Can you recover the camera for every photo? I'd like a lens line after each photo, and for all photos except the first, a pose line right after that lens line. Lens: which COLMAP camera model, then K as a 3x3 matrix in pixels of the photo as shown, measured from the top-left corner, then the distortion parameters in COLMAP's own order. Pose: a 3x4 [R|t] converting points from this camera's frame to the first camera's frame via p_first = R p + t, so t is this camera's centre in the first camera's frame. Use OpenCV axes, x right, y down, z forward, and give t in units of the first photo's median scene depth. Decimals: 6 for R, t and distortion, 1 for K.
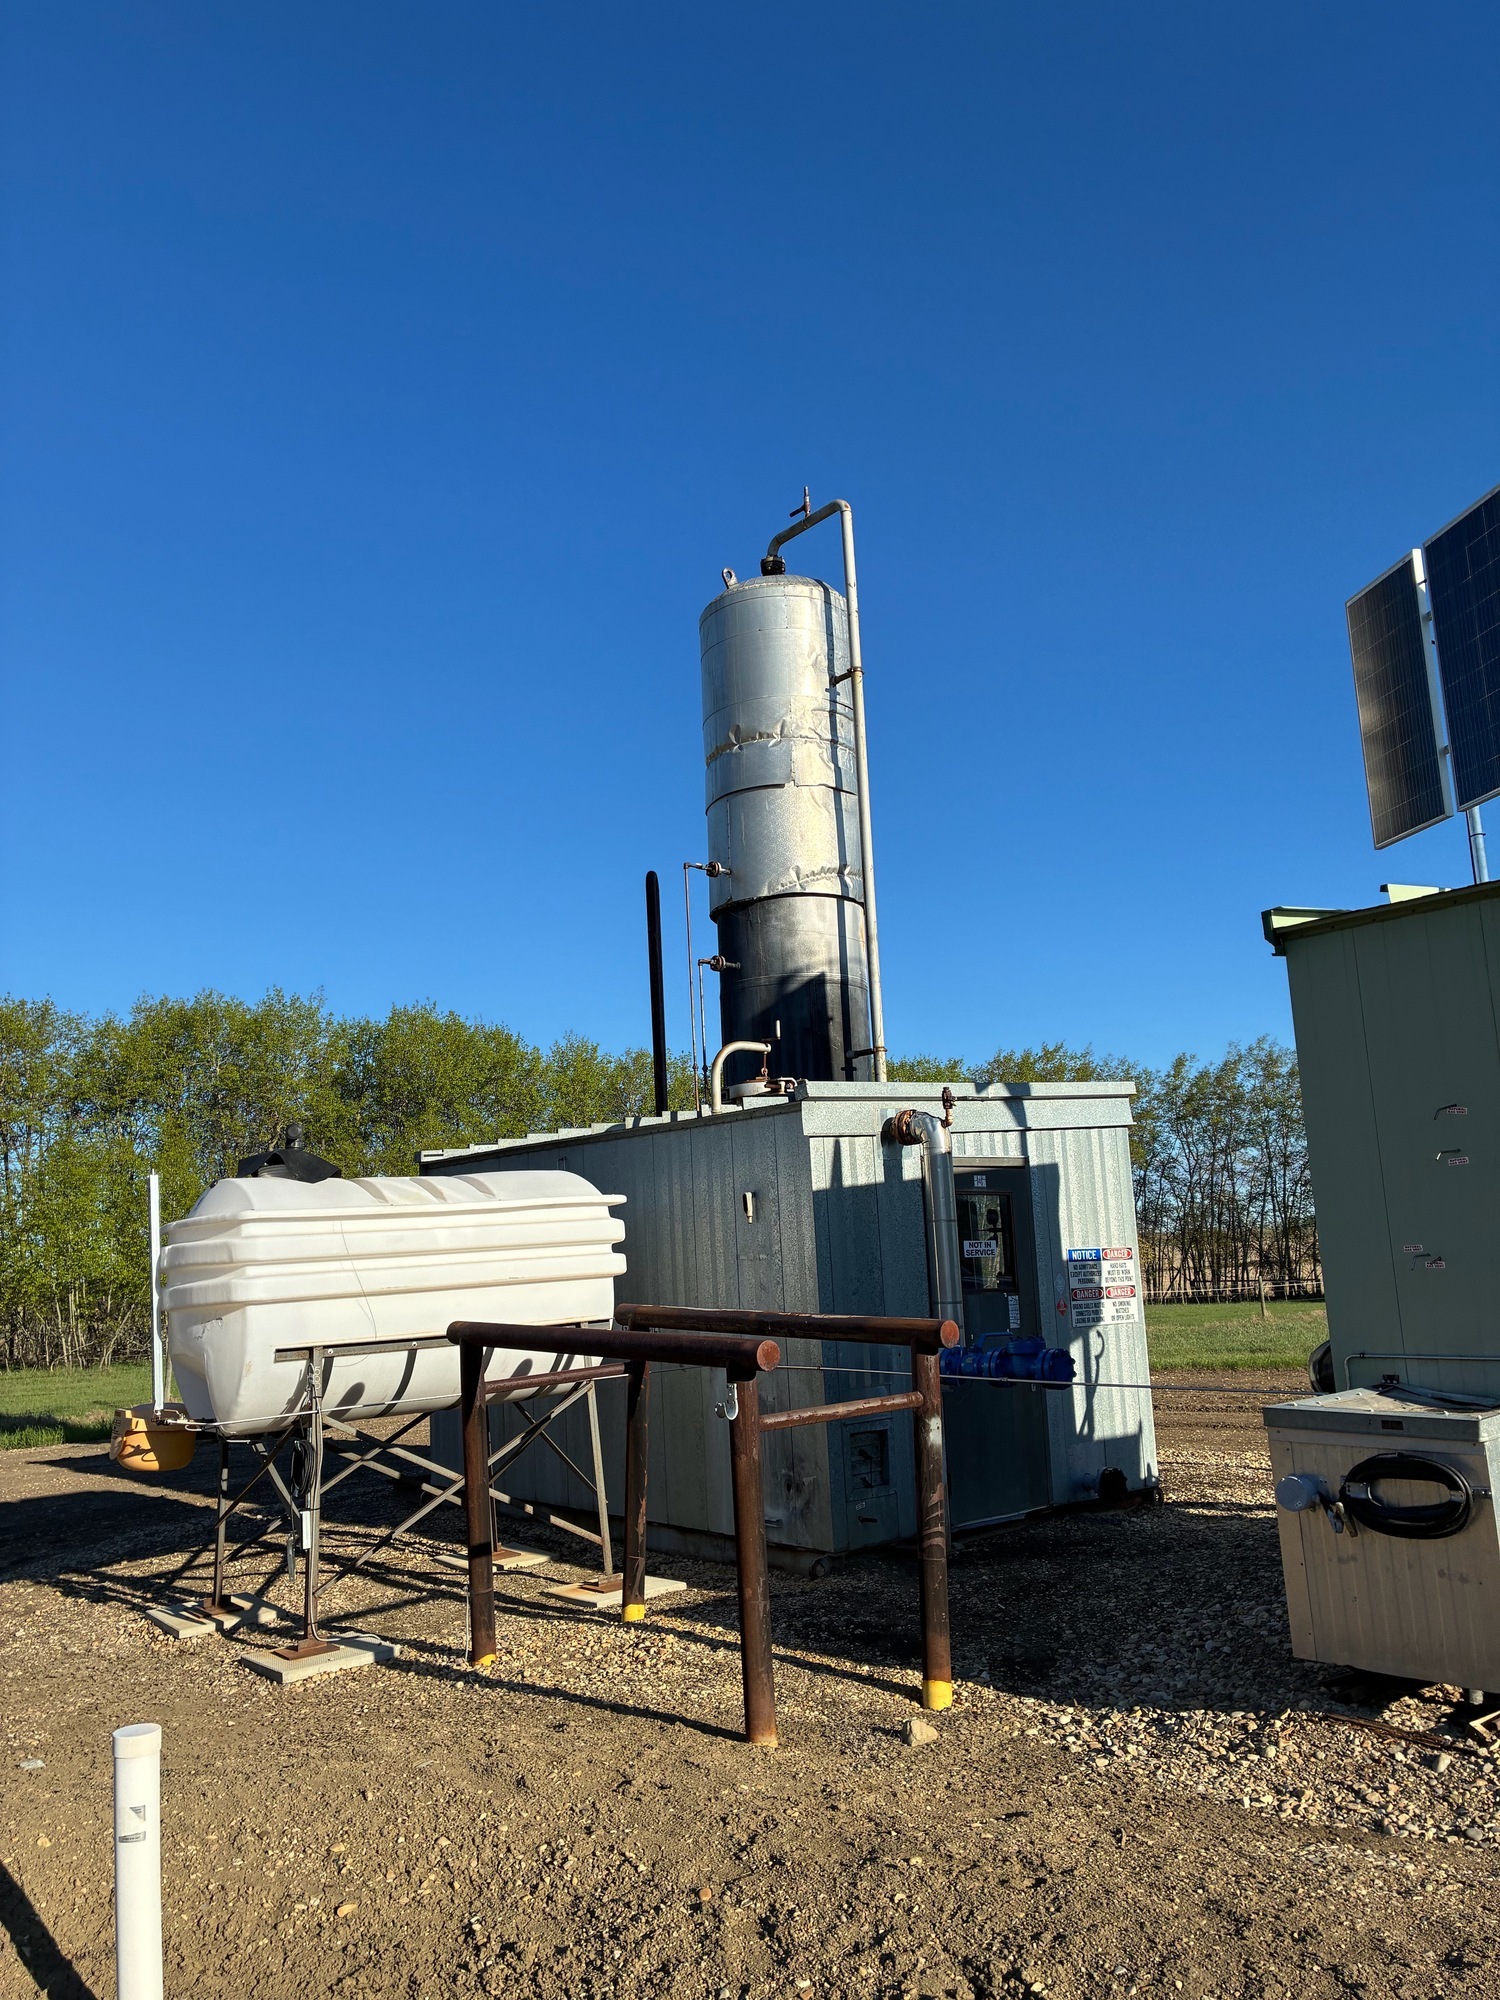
lens RADIAL K [[1531.8, 0, 723.8], [0, 1531.8, 991.9], [0, 0, 1]] dist [0.055104, -0.068354]
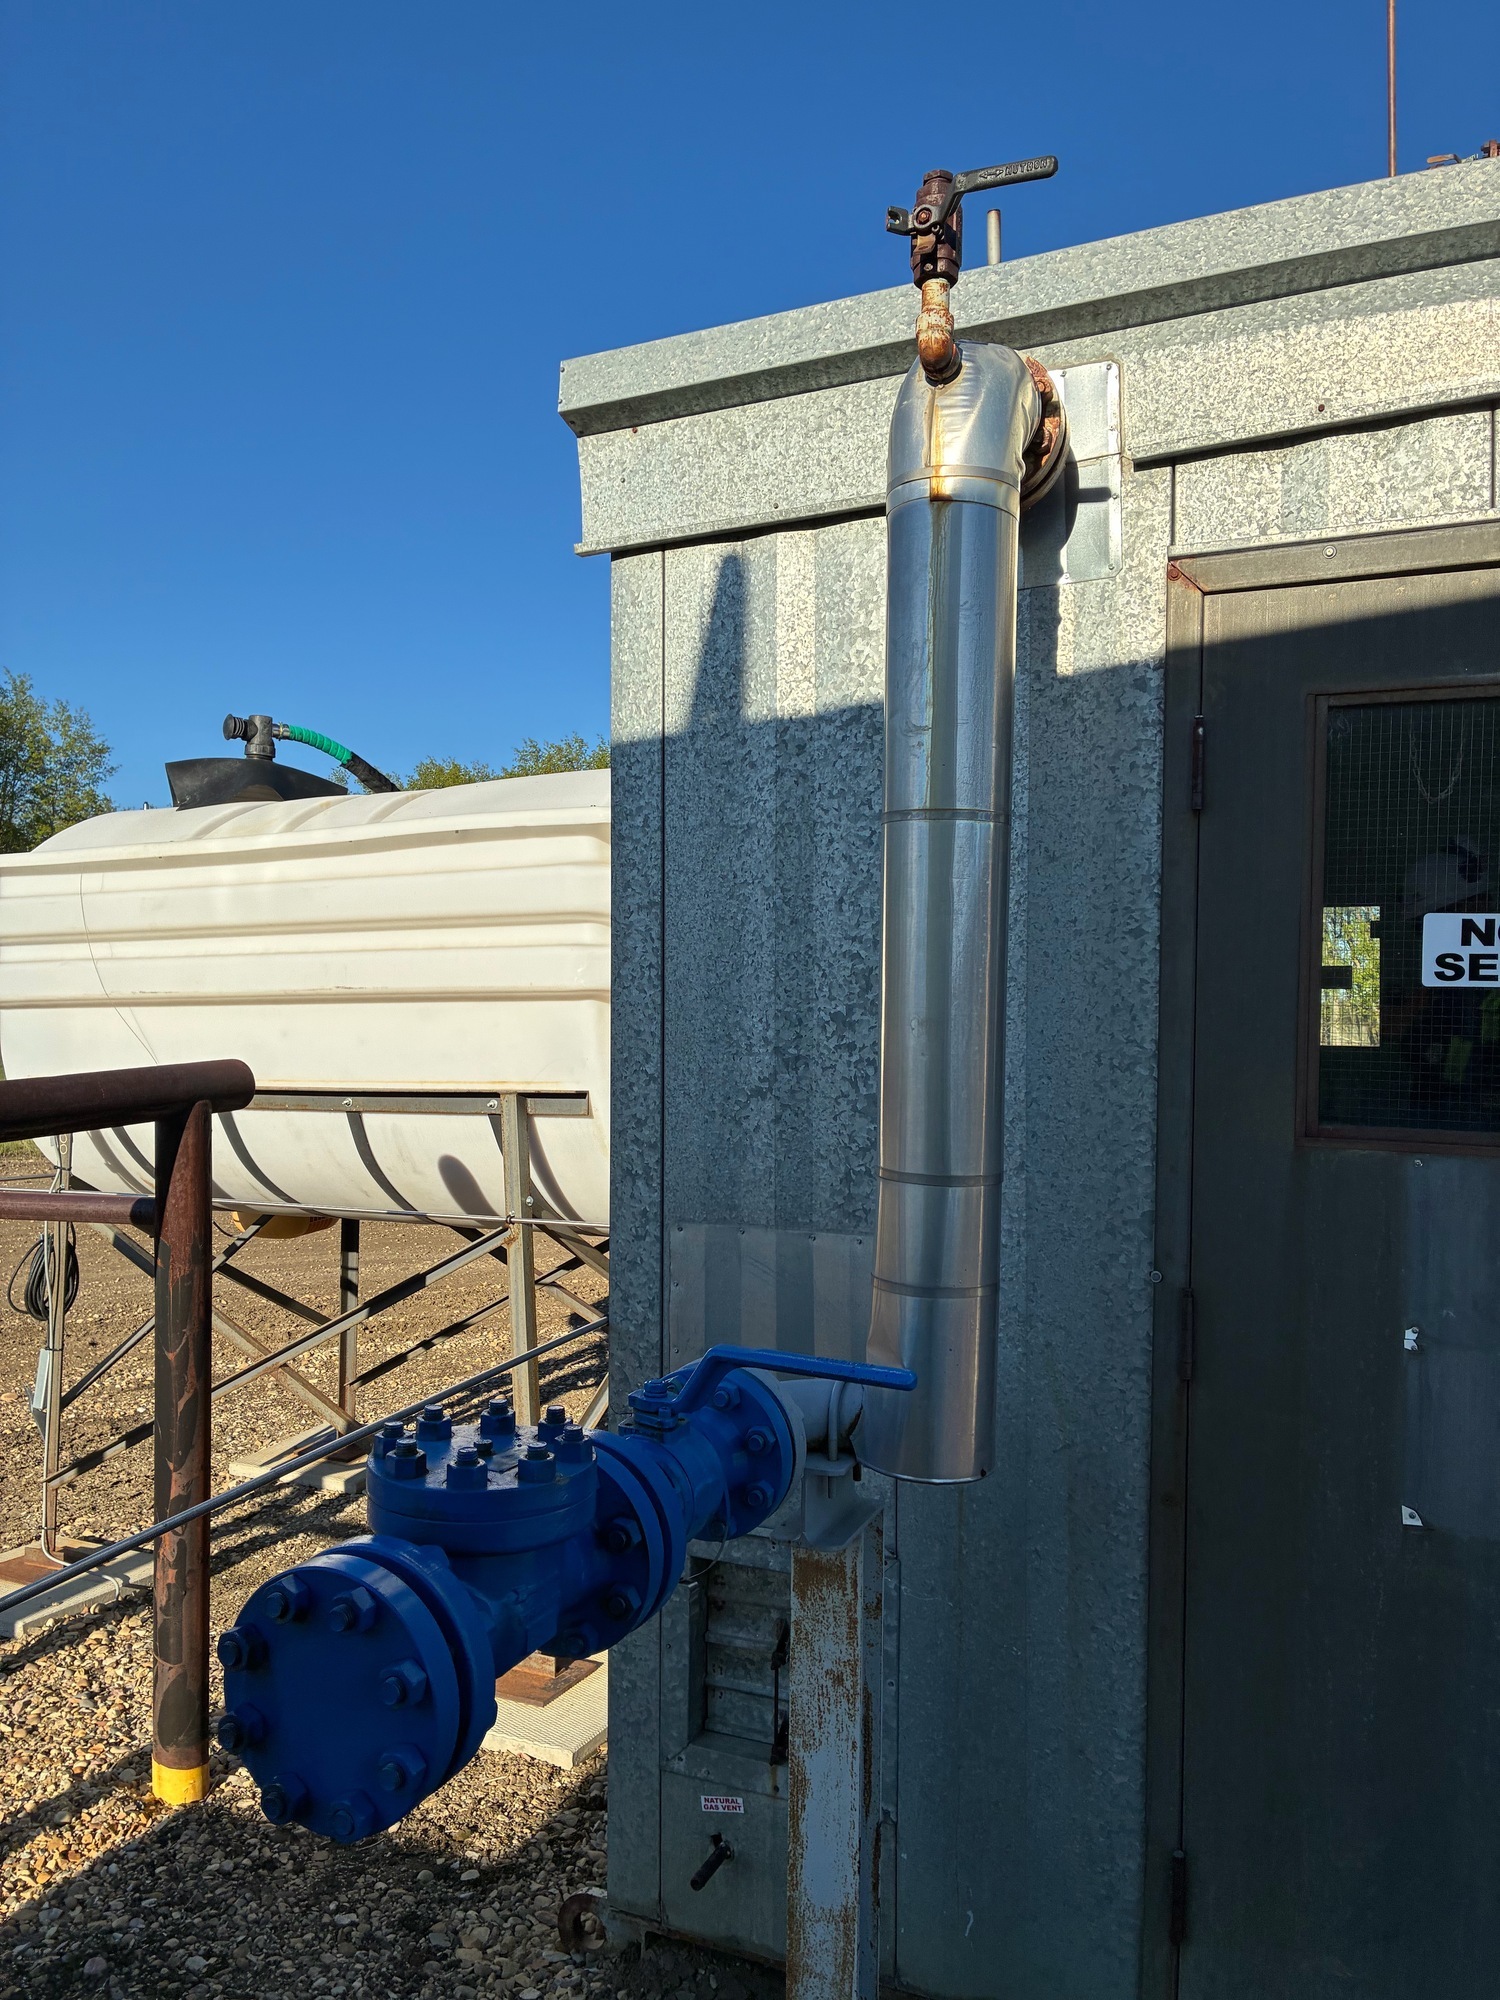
lens RADIAL K [[1531.8, 0, 728.6], [0, 1531.8, 1023.7], [0, 0, 1]] dist [0.055104, -0.068354]
pose [[0.443227, 0.060374, -0.894374, 0.287331], [0.127512, 0.983337, 0.129571, 0.126677], [0.887294, -0.171473, 0.428143, 0.756921]]
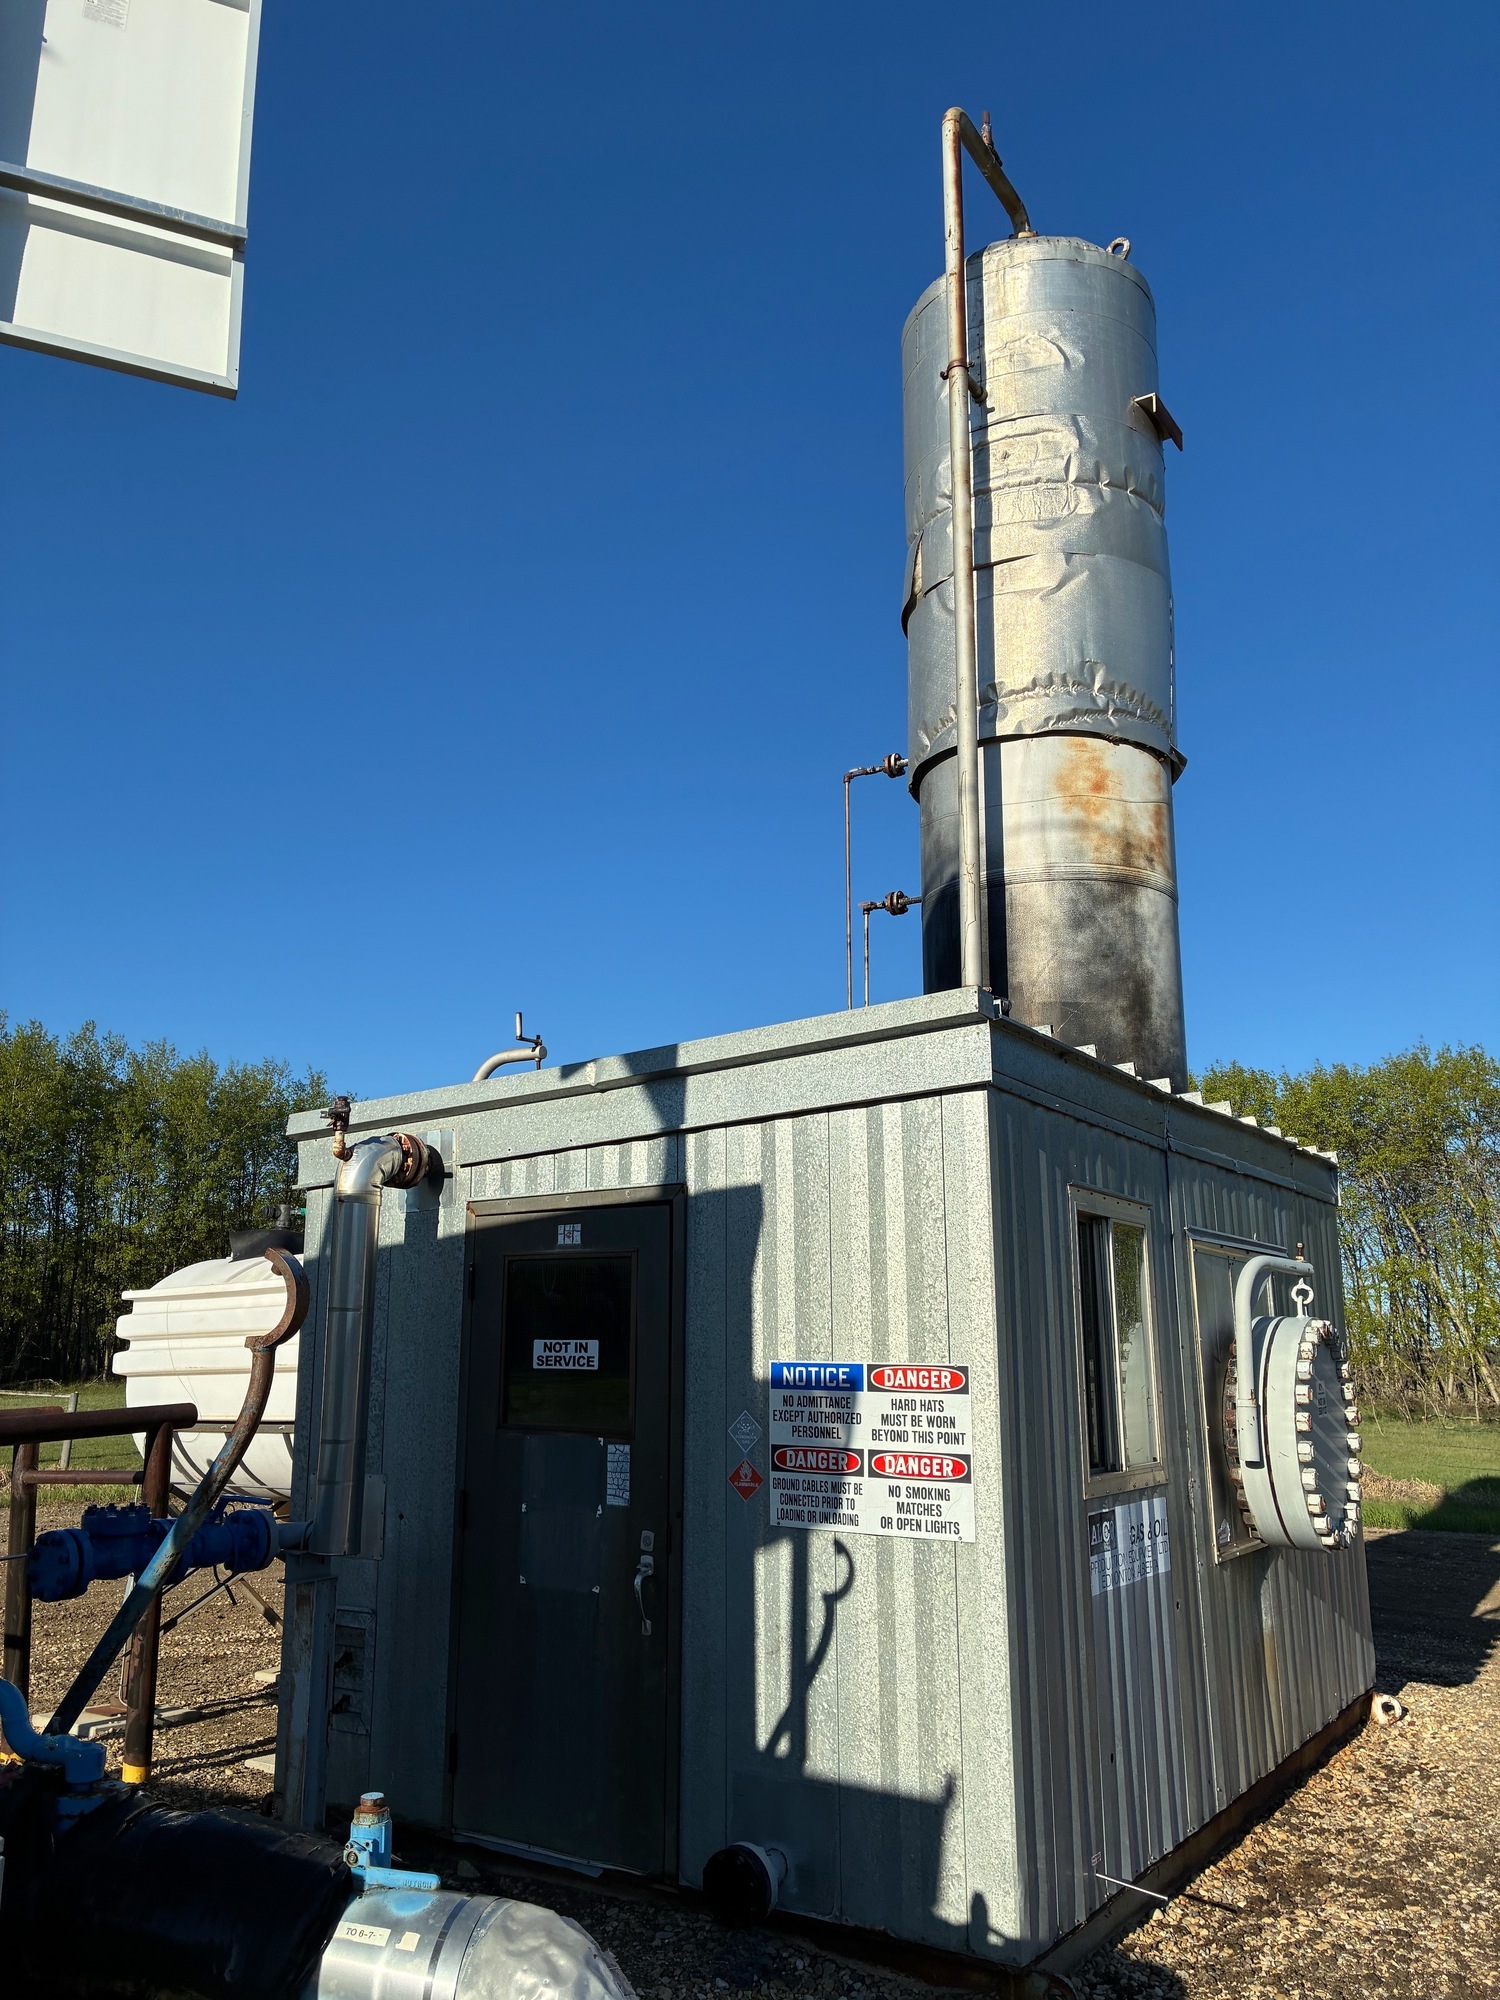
lens RADIAL K [[1531.8, 0, 716.5], [0, 1531.8, 1012.9], [0, 0, 1]] dist [0.055104, -0.068354]
pose [[0.274471, -0.164127, -0.947485, 0.694765], [0.155826, 0.979894, -0.124601, 0.115136], [0.948886, -0.113443, 0.294528, 0.842650]]
